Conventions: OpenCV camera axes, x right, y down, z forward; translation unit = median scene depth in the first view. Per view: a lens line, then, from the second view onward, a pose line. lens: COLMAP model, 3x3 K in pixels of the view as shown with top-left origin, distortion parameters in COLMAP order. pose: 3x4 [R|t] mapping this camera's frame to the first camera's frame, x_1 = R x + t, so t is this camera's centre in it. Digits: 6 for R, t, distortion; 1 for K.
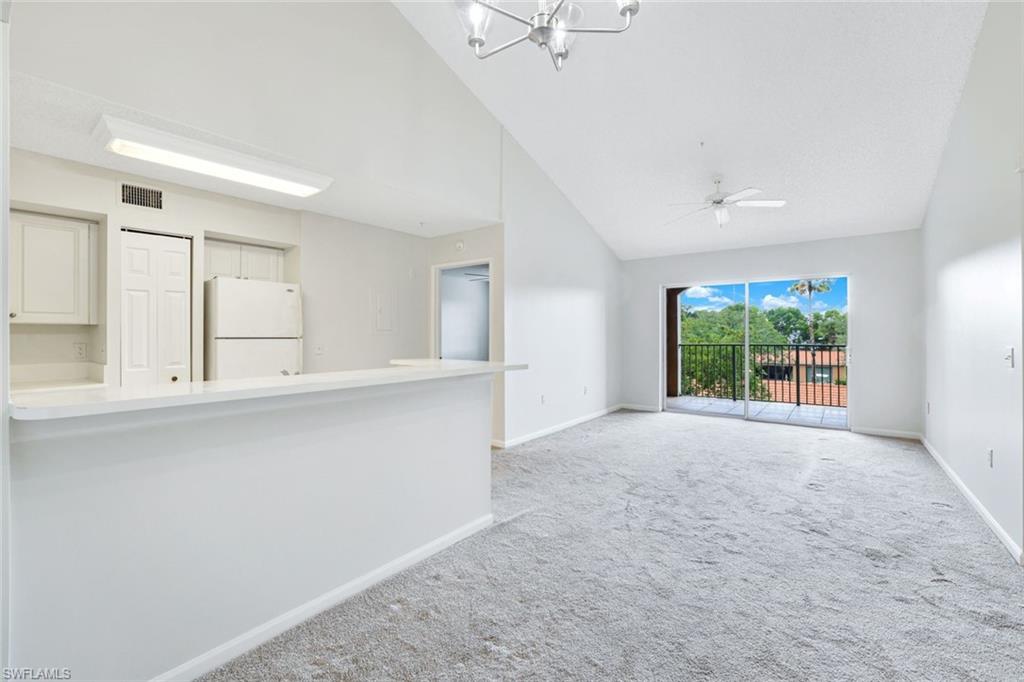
lens RADIAL K [[445.4, 0, 513.2], [0, 445.4, 333.5], [0, 0, 1]] dist [-0.024502, 0.000383]
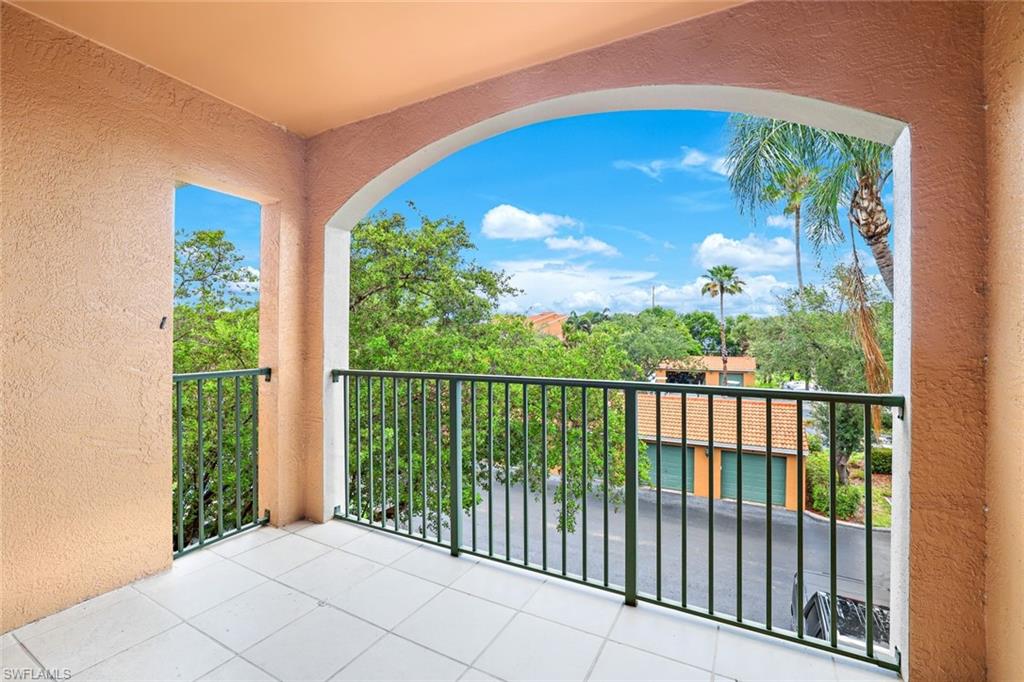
lens RADIAL K [[445.4, 0, 519.5], [0, 445.4, 337.0], [0, 0, 1]] dist [-0.024502, 0.000383]
pose [[0.987353, 0.004506, 0.158471, 0.360485], [-0.004559, 0.999990, -0.000031, -0.002228], [-0.158470, -0.000692, 0.987364, 0.498948]]
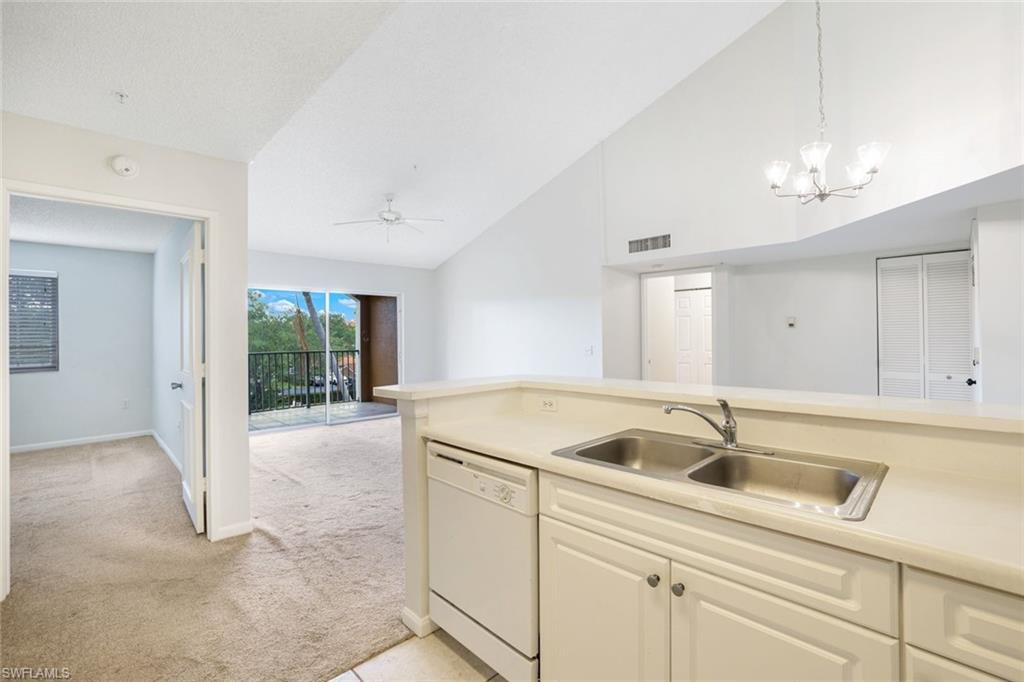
lens RADIAL K [[445.4, 0, 509.8], [0, 445.4, 337.2], [0, 0, 1]] dist [-0.024502, 0.000383]
pose [[0.146407, 0.003441, 0.989218, -0.238077], [0.004474, 0.999981, -0.004140, -0.002140], [-0.989214, 0.005032, 0.146389, 0.235939]]
